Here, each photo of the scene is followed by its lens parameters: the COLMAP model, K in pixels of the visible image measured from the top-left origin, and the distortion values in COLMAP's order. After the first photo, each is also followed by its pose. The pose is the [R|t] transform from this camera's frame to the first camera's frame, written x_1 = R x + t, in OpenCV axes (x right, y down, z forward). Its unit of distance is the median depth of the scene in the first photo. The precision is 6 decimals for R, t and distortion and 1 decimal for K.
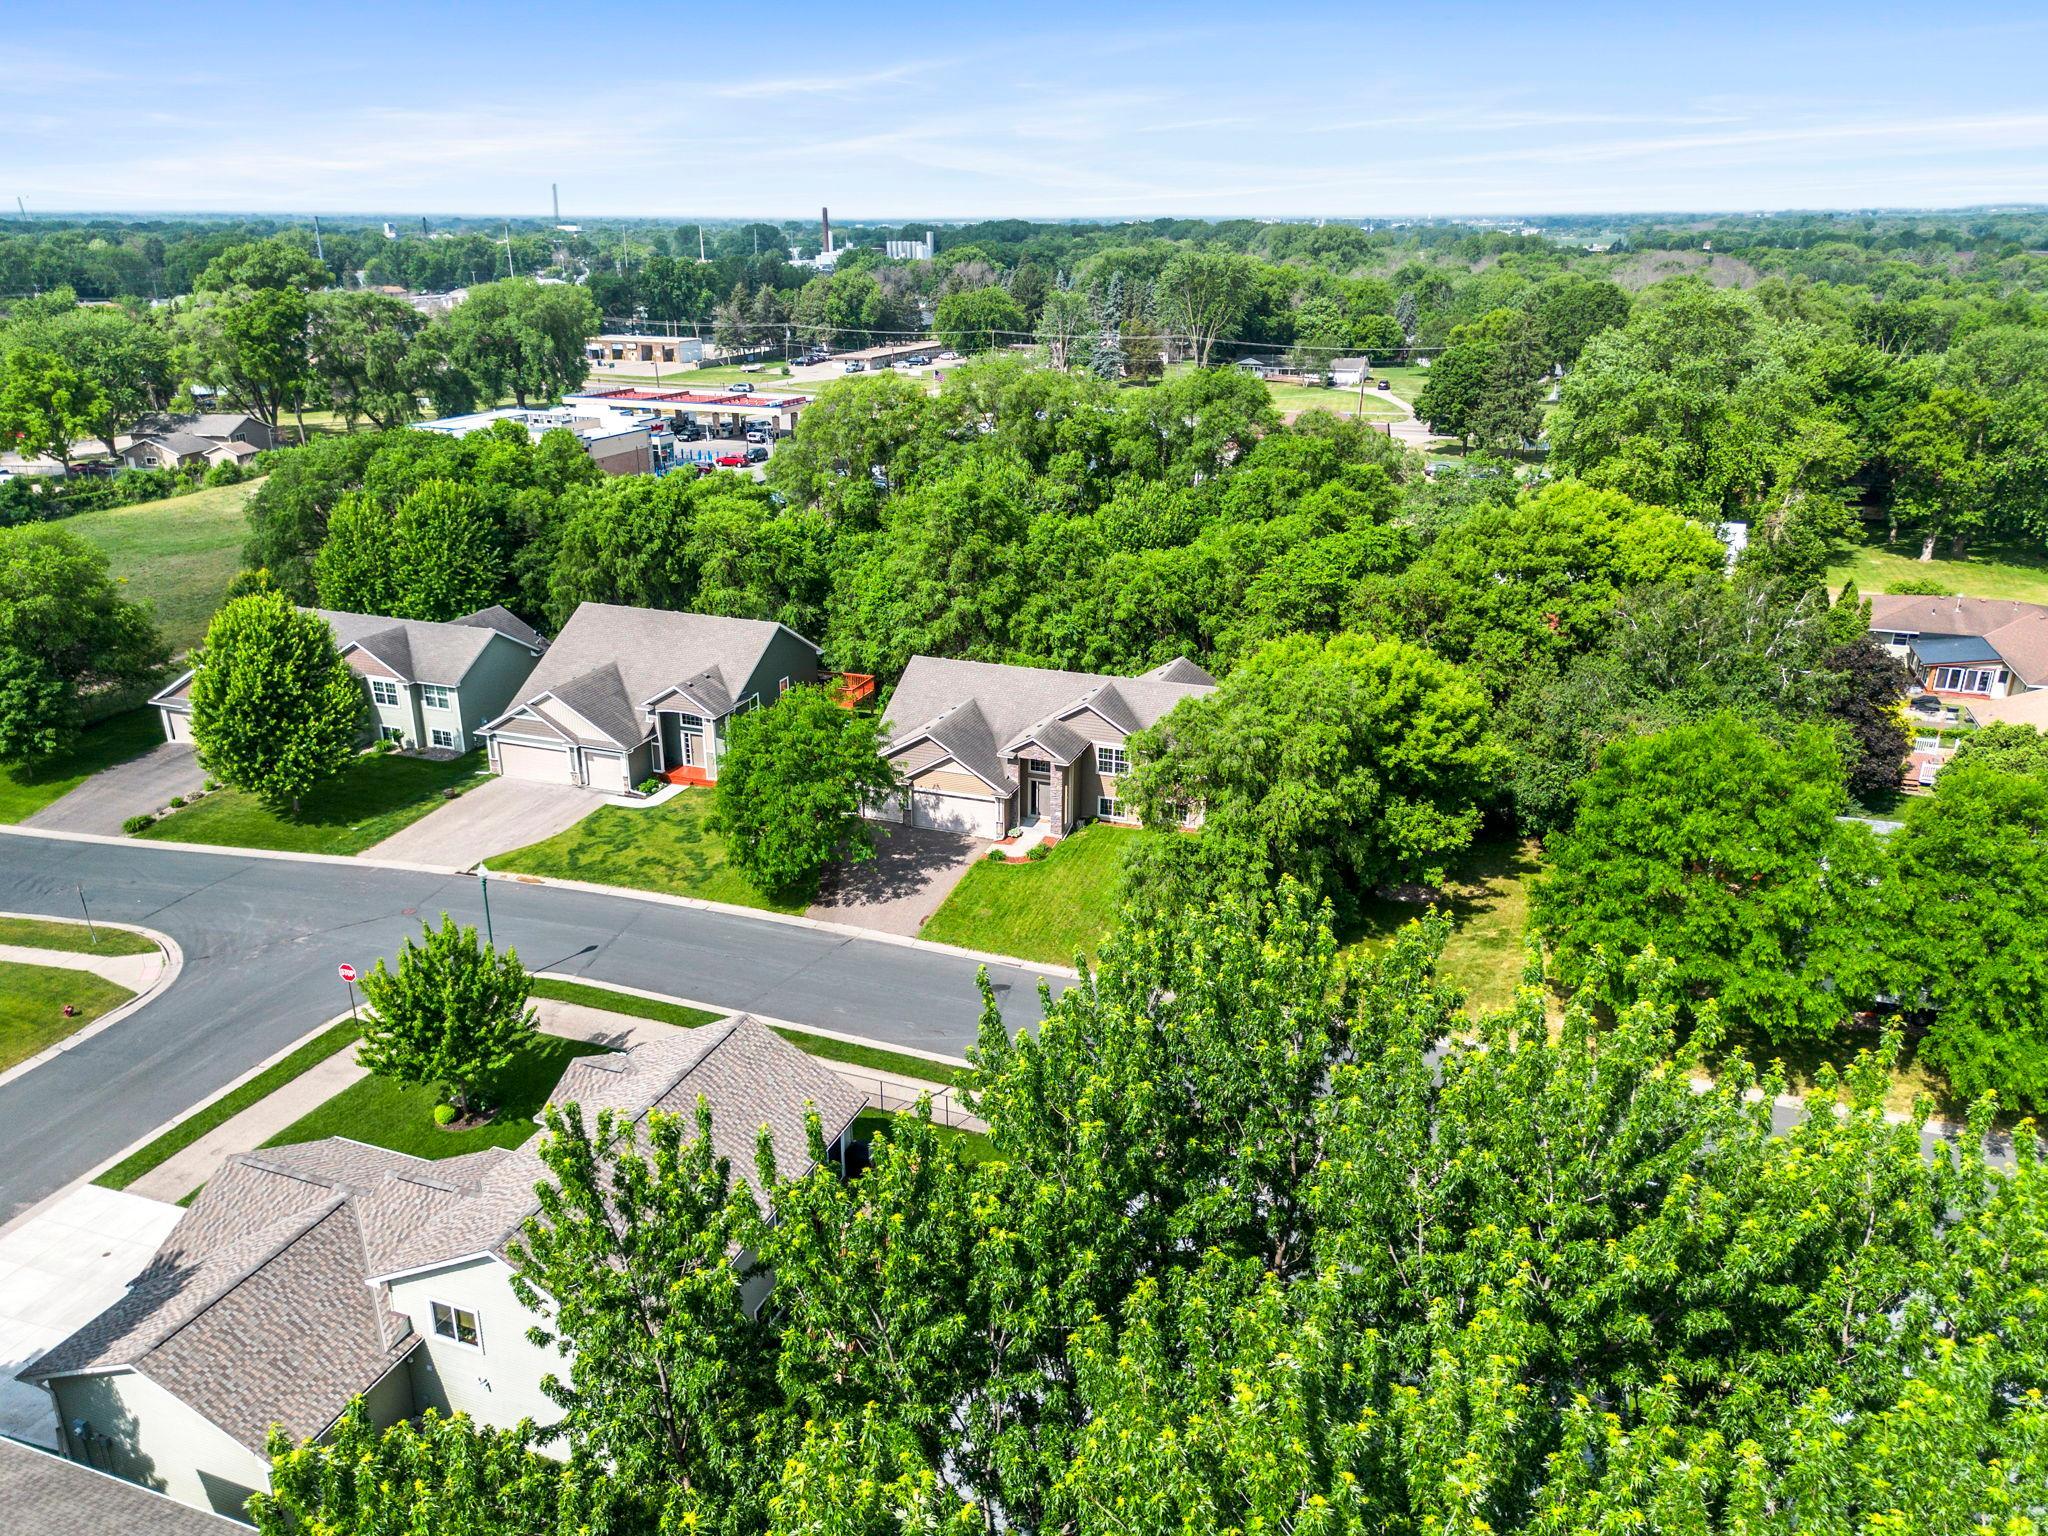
lens RADIAL K [[1443.7, 0, 1020.1], [0, 1443.7, 786.3], [0, 0, 1]] dist [0.054188, -0.049135]
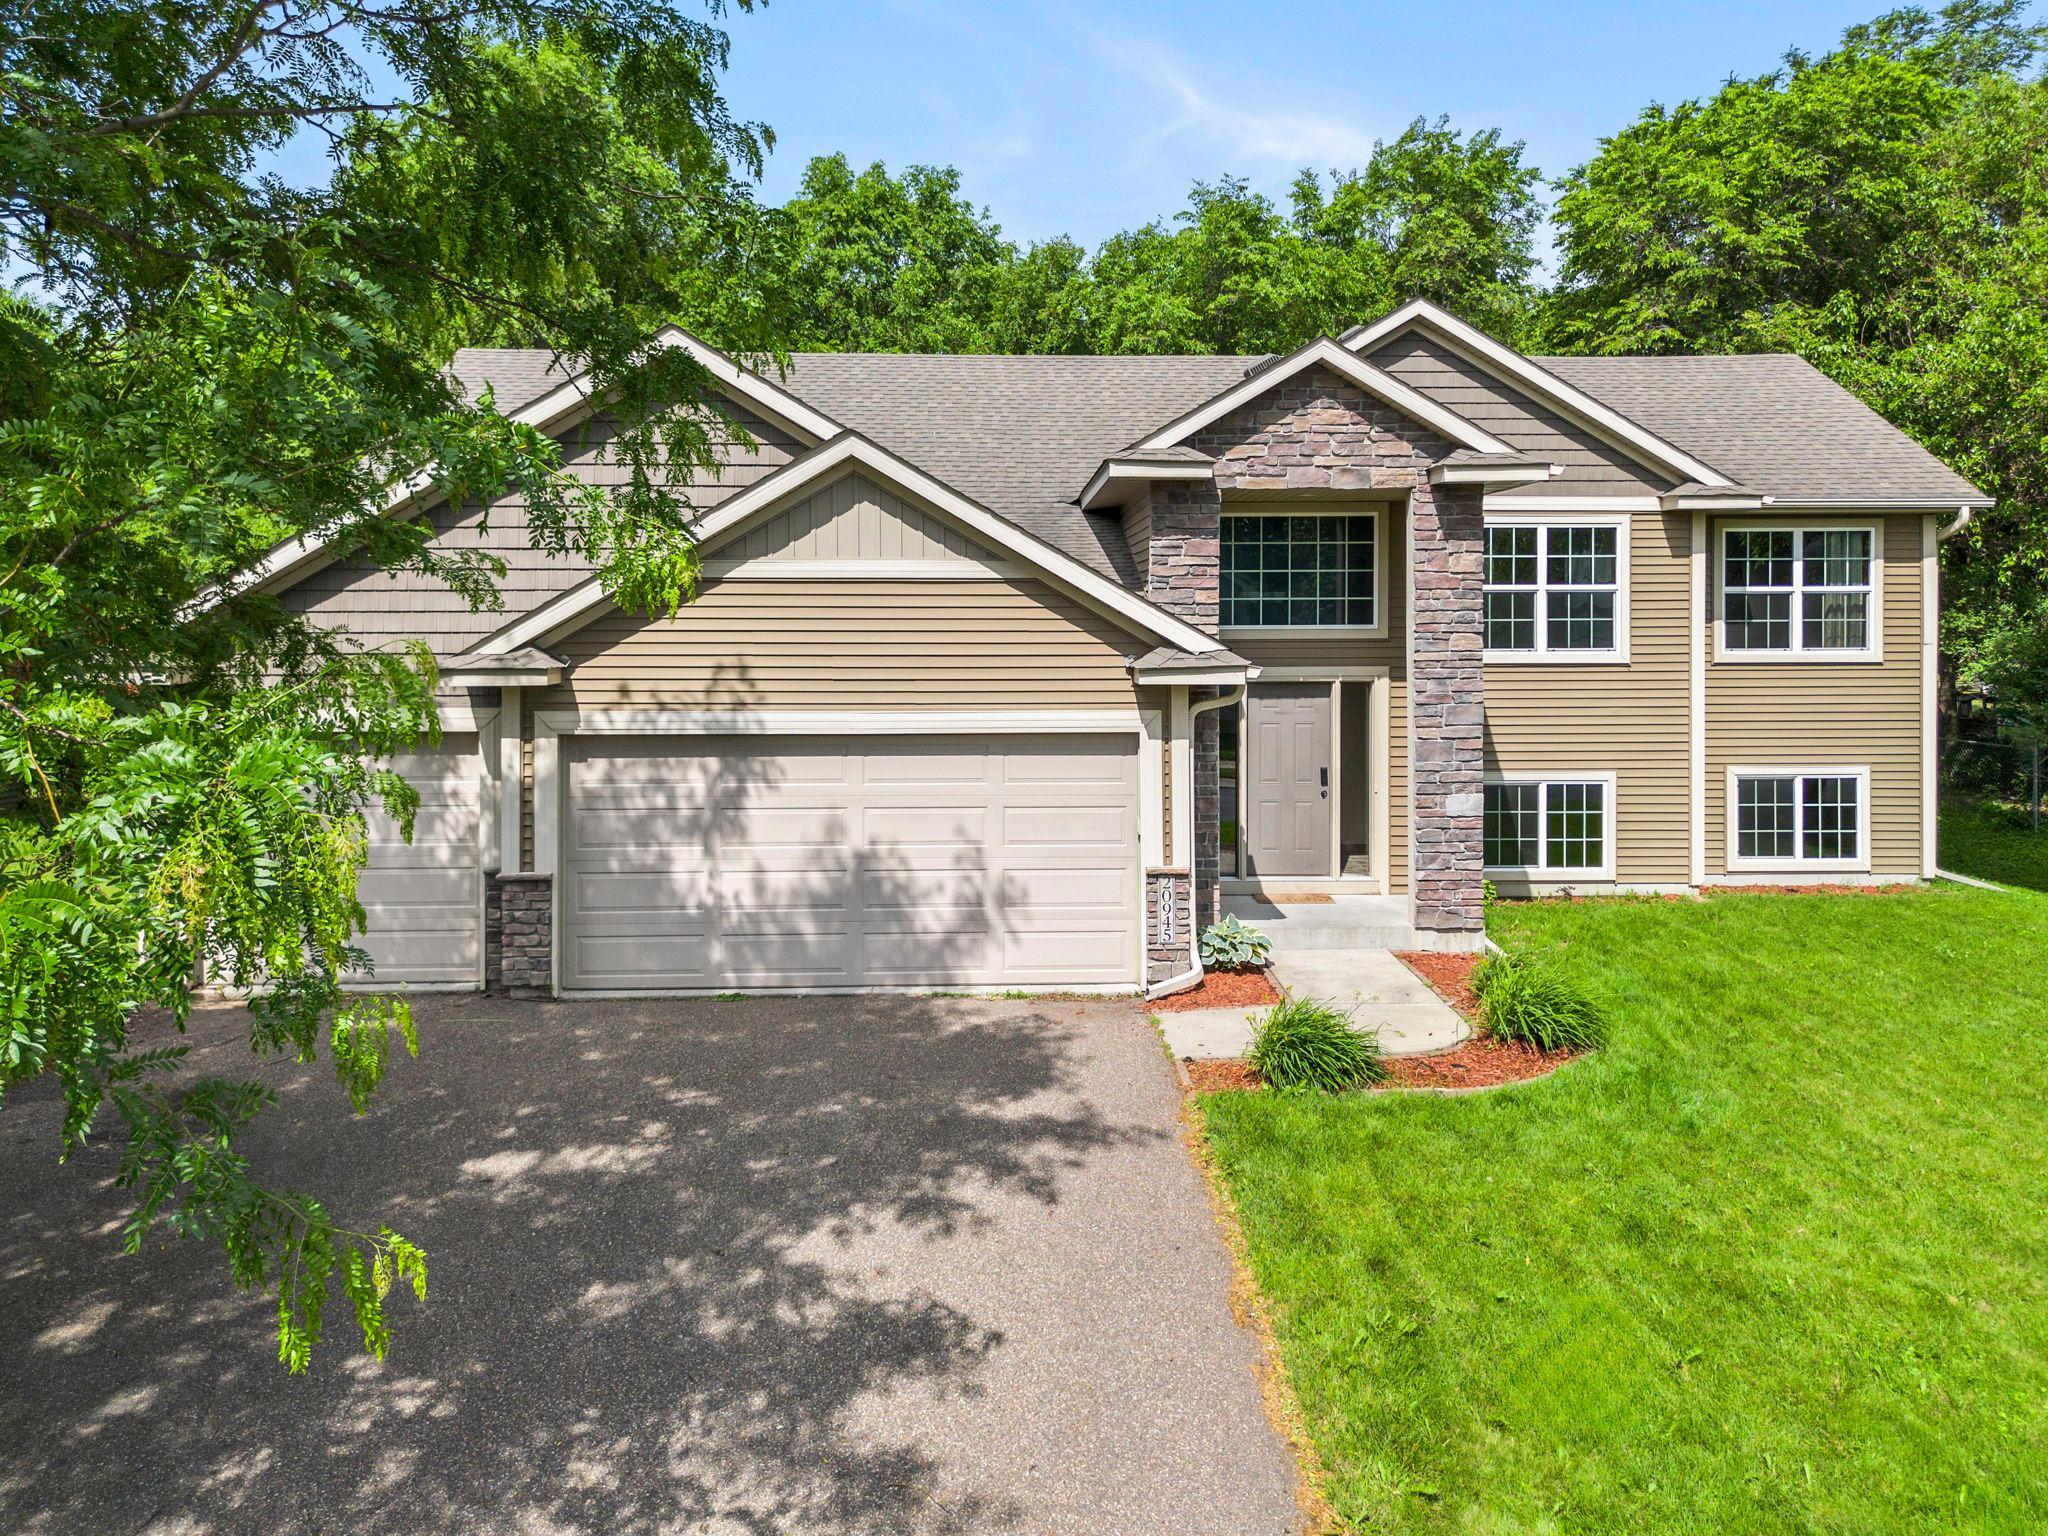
lens RADIAL K [[1443.7, 0, 987.1], [0, 1443.7, 642.0], [0, 0, 1]] dist [0.054188, -0.049135]
pose [[0.934793, 0.001267, 0.355191, -0.080035], [0.124490, 0.935393, -0.330972, 0.047112], [-0.332662, 0.353608, 0.874241, 0.776613]]
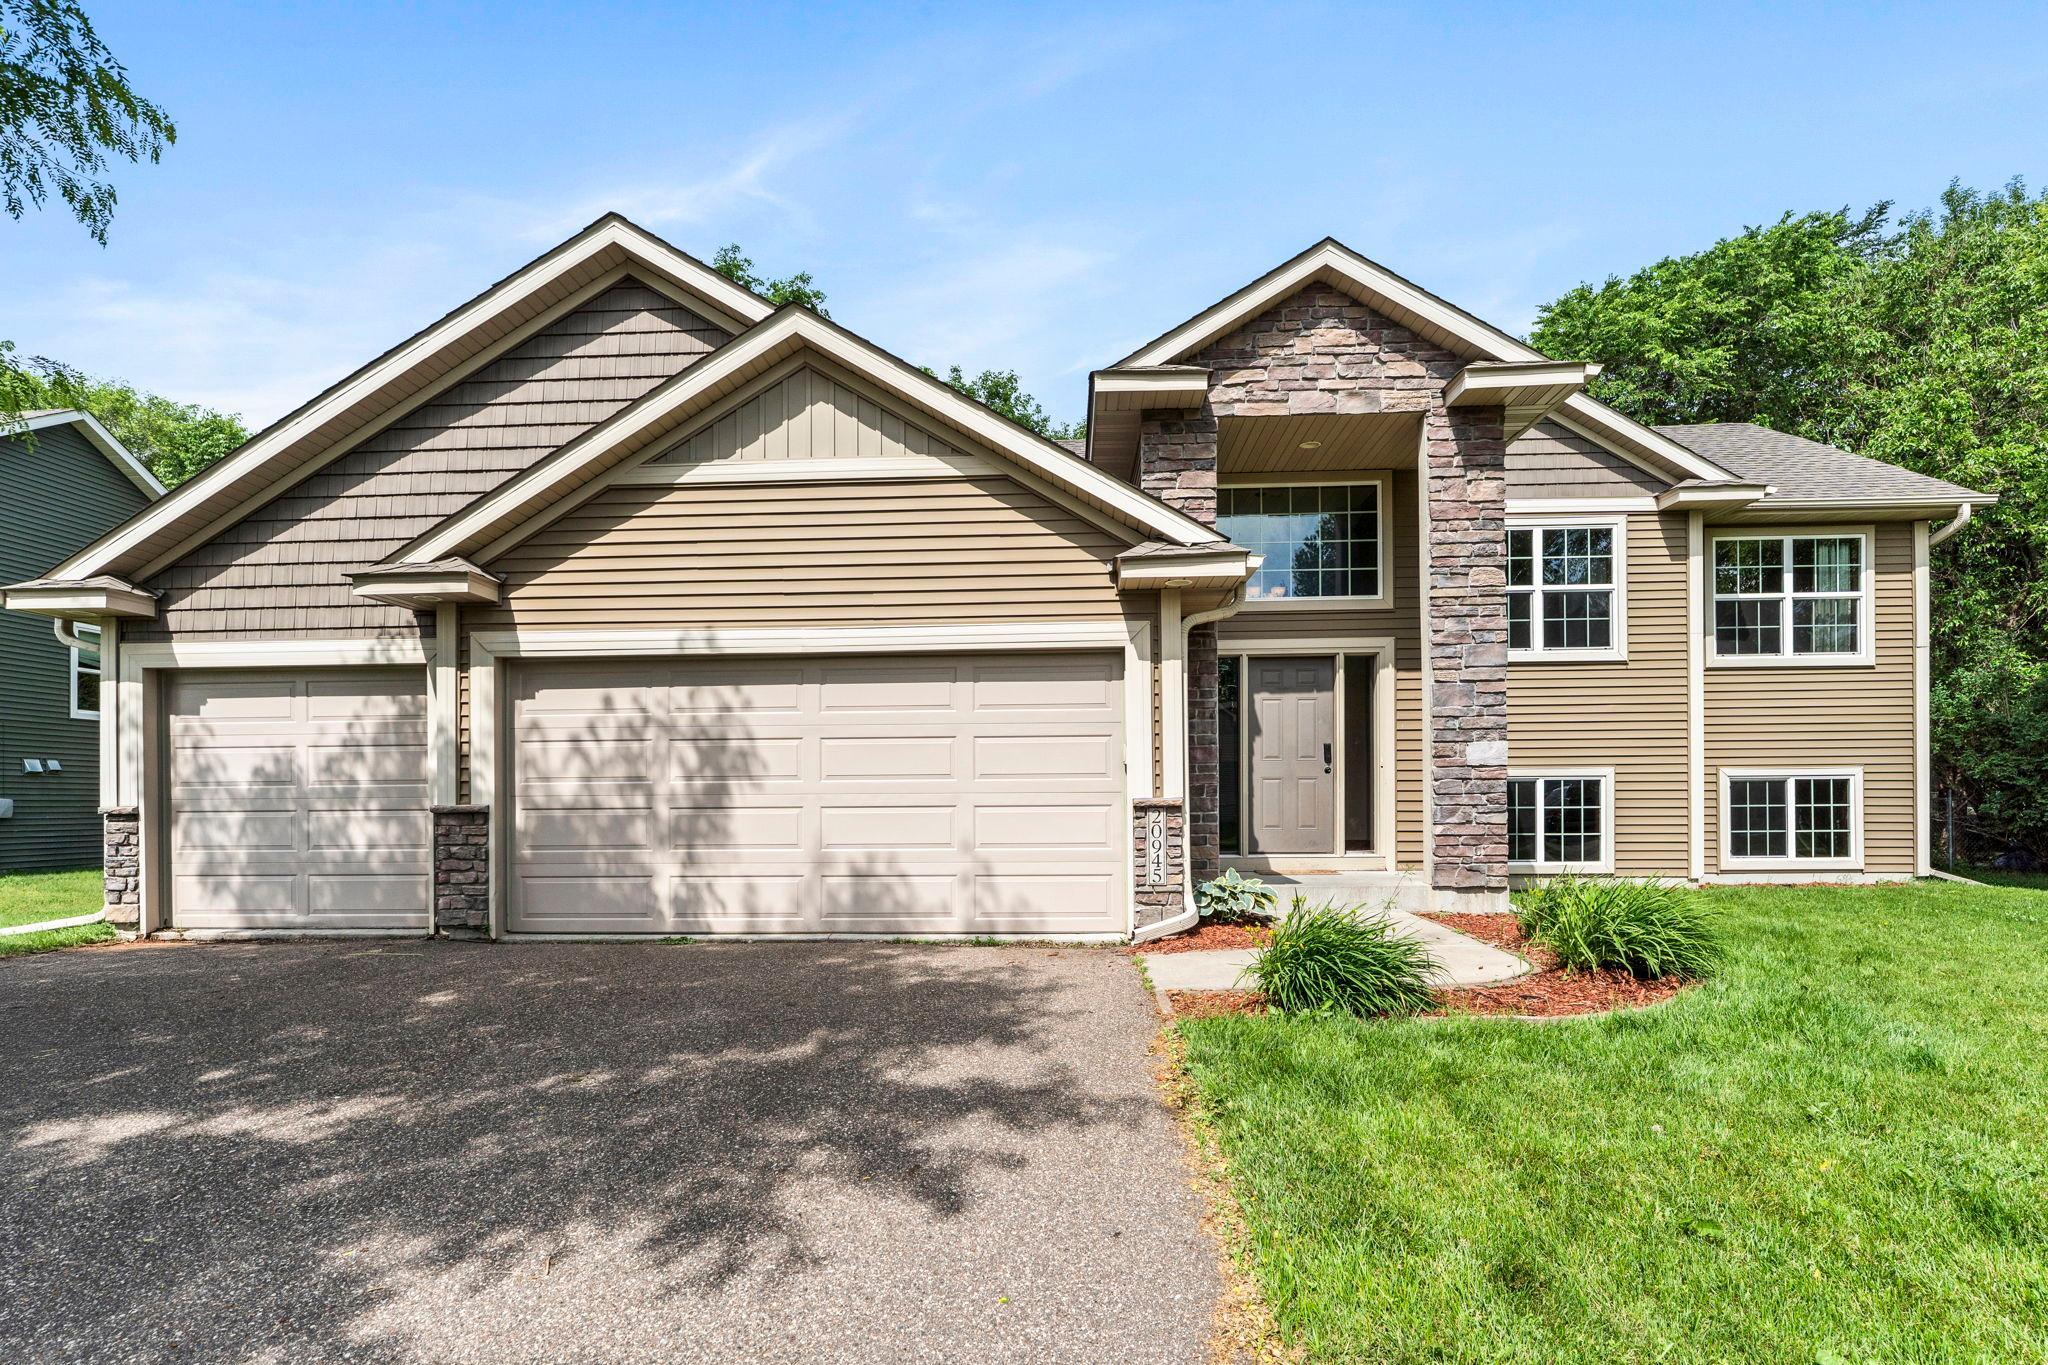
lens RADIAL K [[973.8, 0, 1004.2], [0, 973.8, 796.4], [0, 0, 1]] dist [-0.005290, -0.000813]
pose [[0.956909, 0.004908, 0.290346, -0.049617], [0.102707, 0.929510, -0.354206, 0.051418], [-0.271618, 0.368763, 0.888953, 0.832290]]
